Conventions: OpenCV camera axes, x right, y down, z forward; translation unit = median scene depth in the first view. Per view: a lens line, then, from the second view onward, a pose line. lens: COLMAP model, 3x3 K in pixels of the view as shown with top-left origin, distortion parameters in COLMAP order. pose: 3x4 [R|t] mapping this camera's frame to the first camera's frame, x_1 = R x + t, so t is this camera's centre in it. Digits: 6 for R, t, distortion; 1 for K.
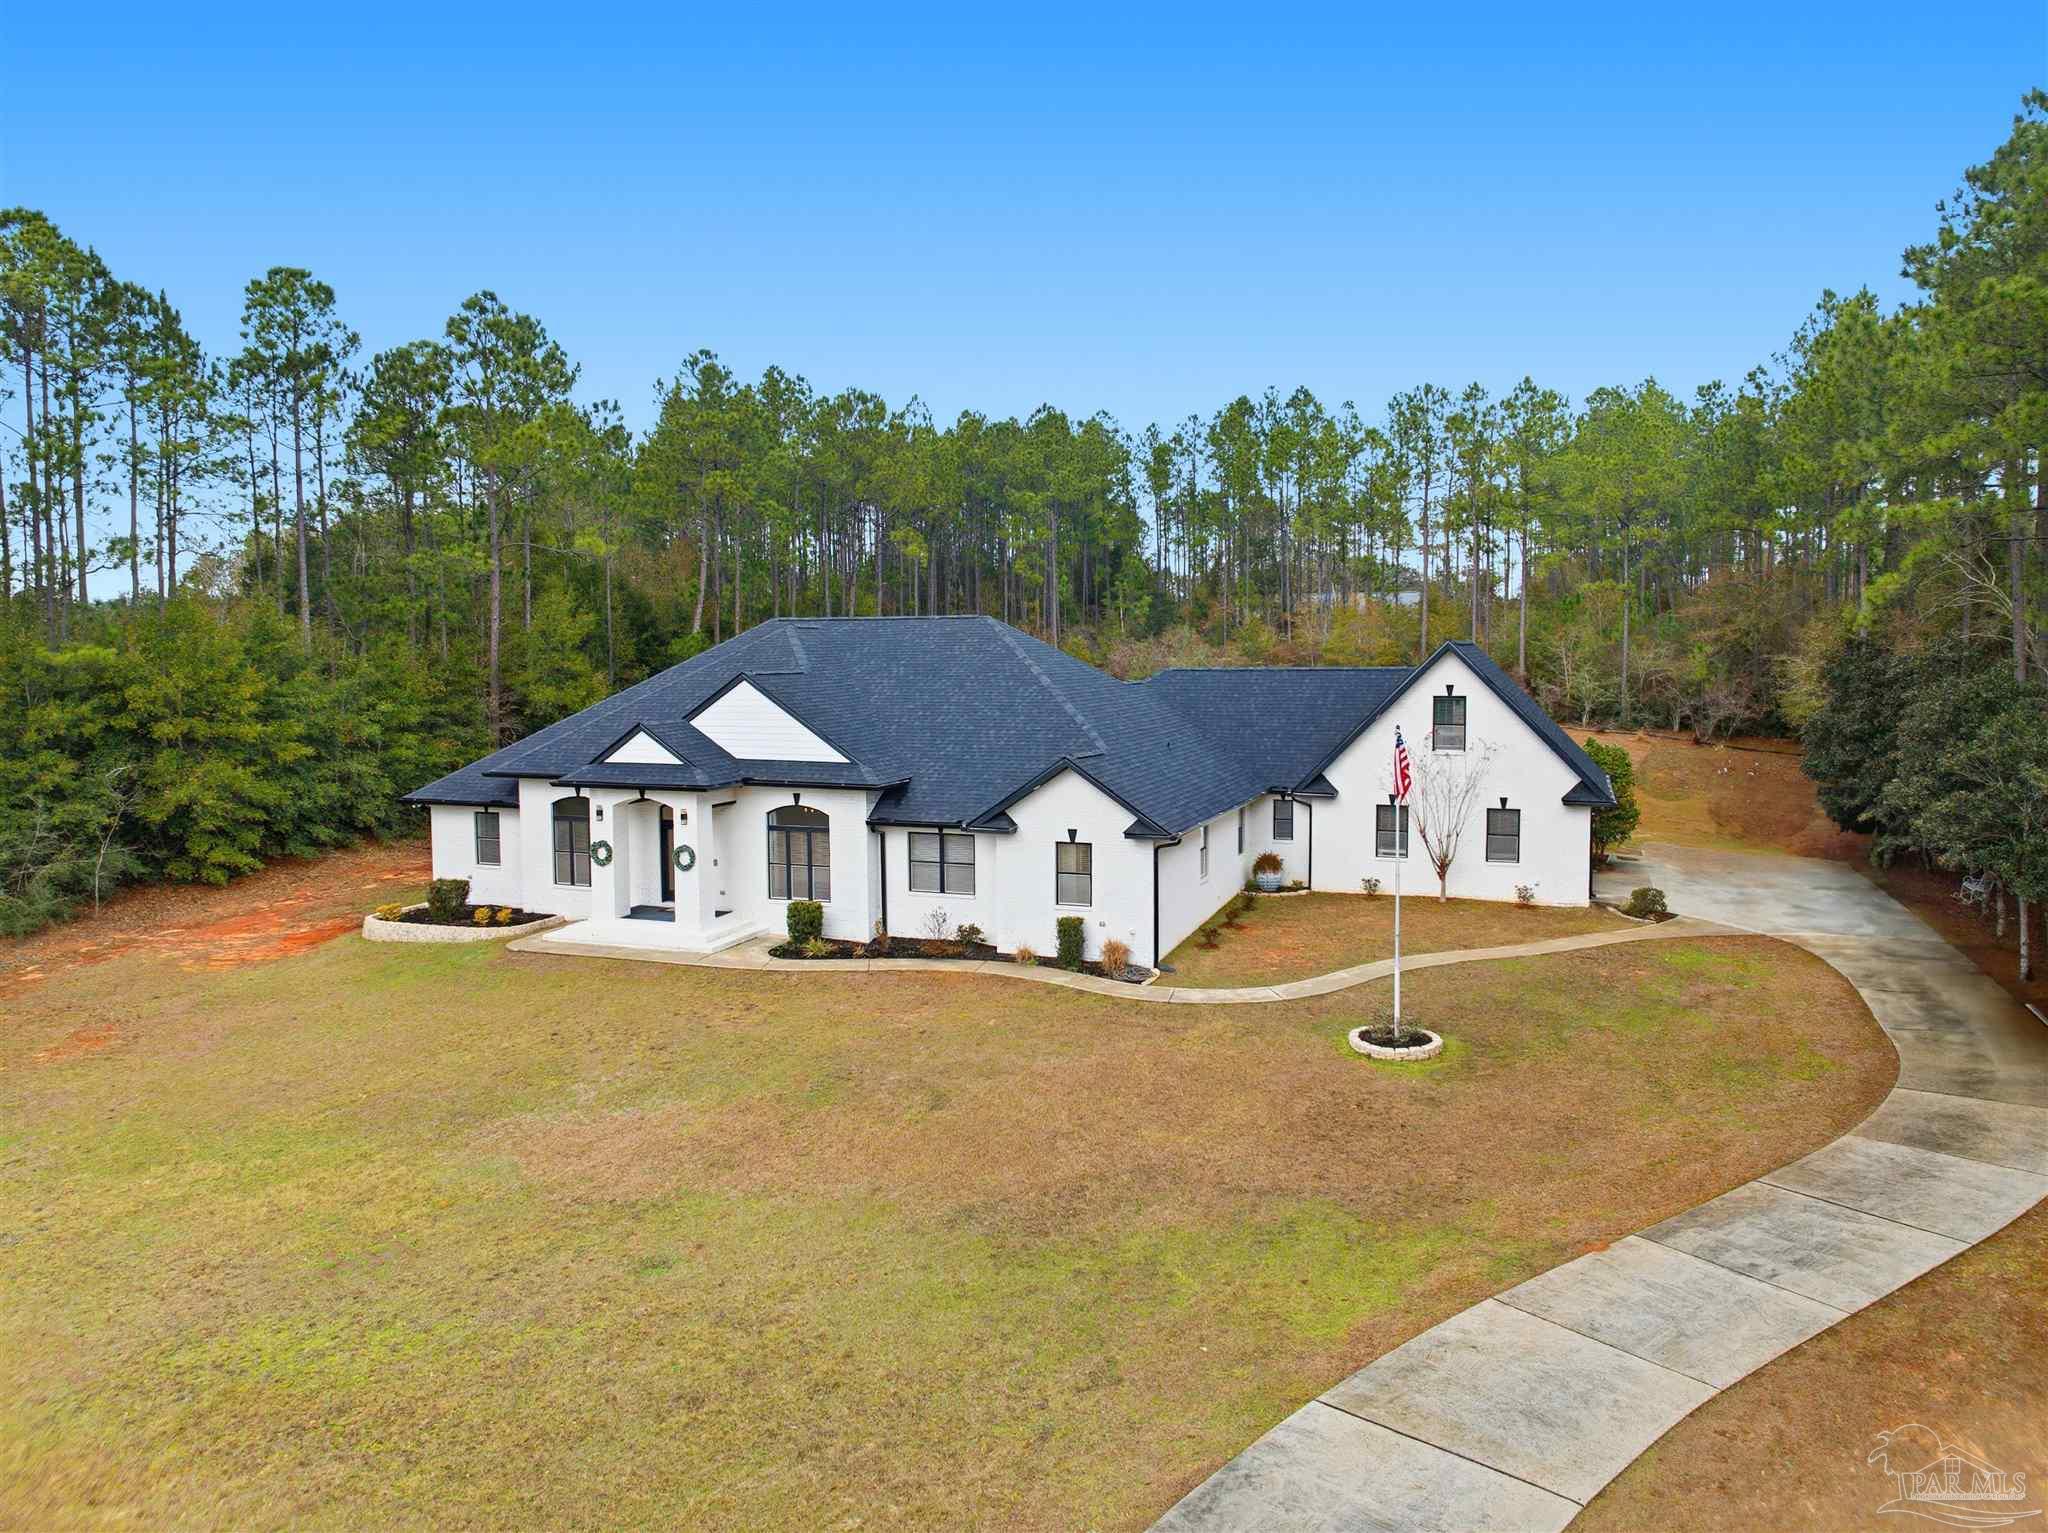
lens RADIAL K [[1442.4, 0, 1032.5], [0, 1442.4, 756.5], [0, 0, 1]] dist [-0.034272, 0.001842]
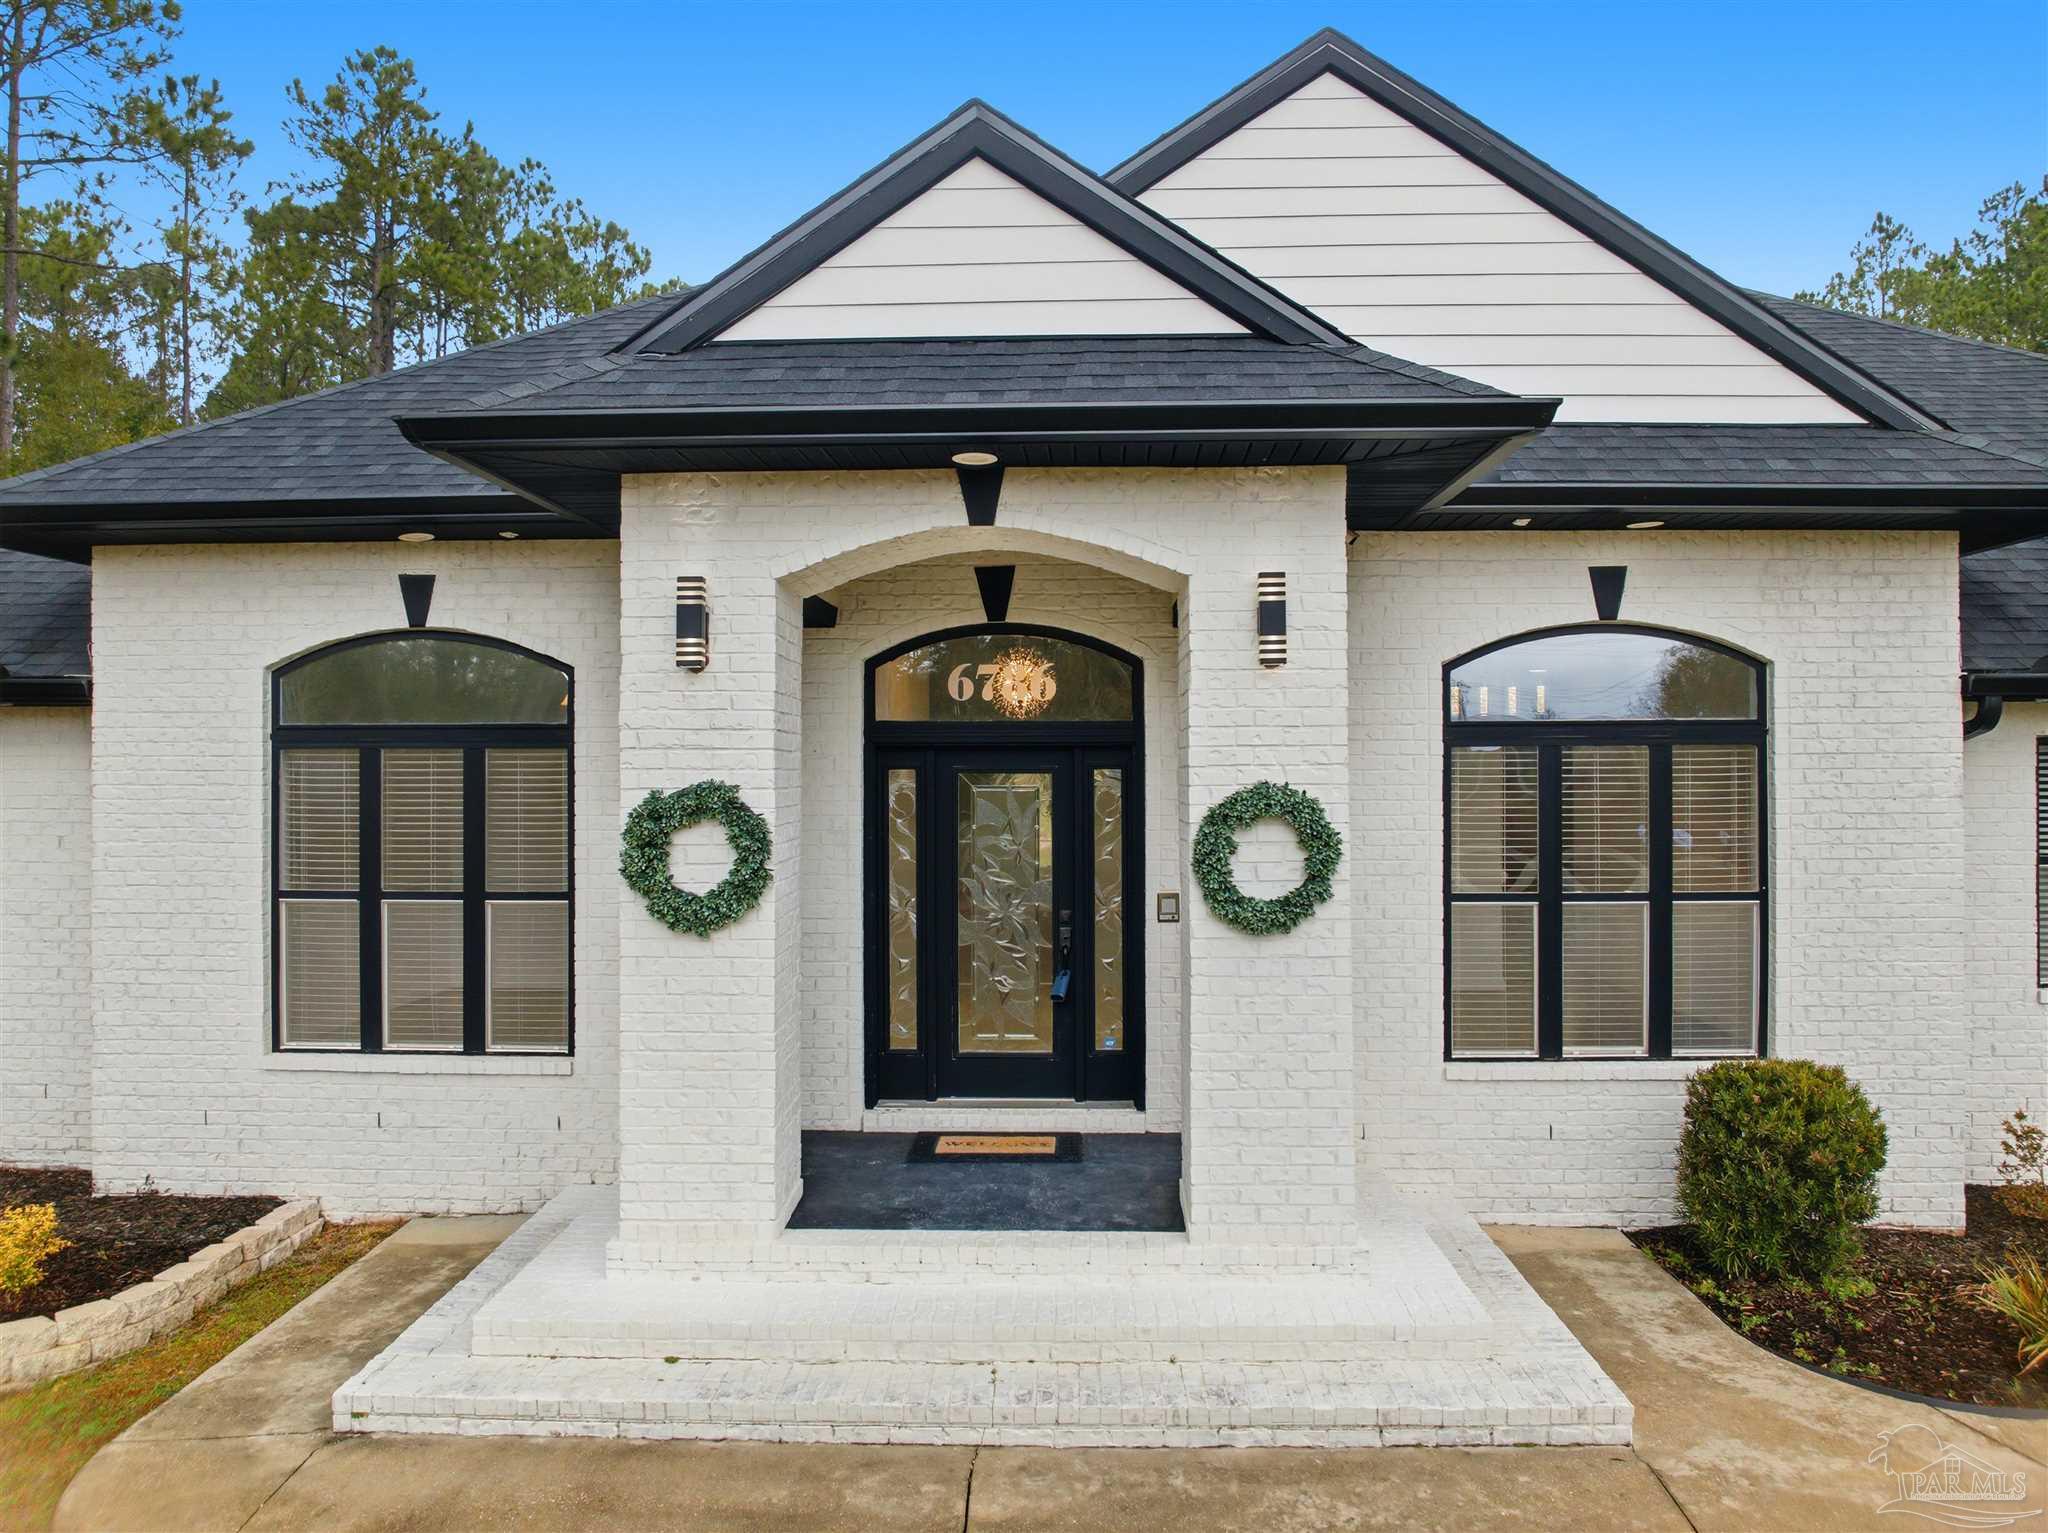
lens RADIAL K [[1442.4, 0, 1032.7], [0, 1442.4, 770.0], [0, 0, 1]] dist [-0.034272, 0.001842]
pose [[0.948776, 0.001254, 0.315947, -0.288008], [0.022655, 0.997148, -0.071990, 0.064130], [-0.315136, 0.075460, 0.946042, 0.749587]]
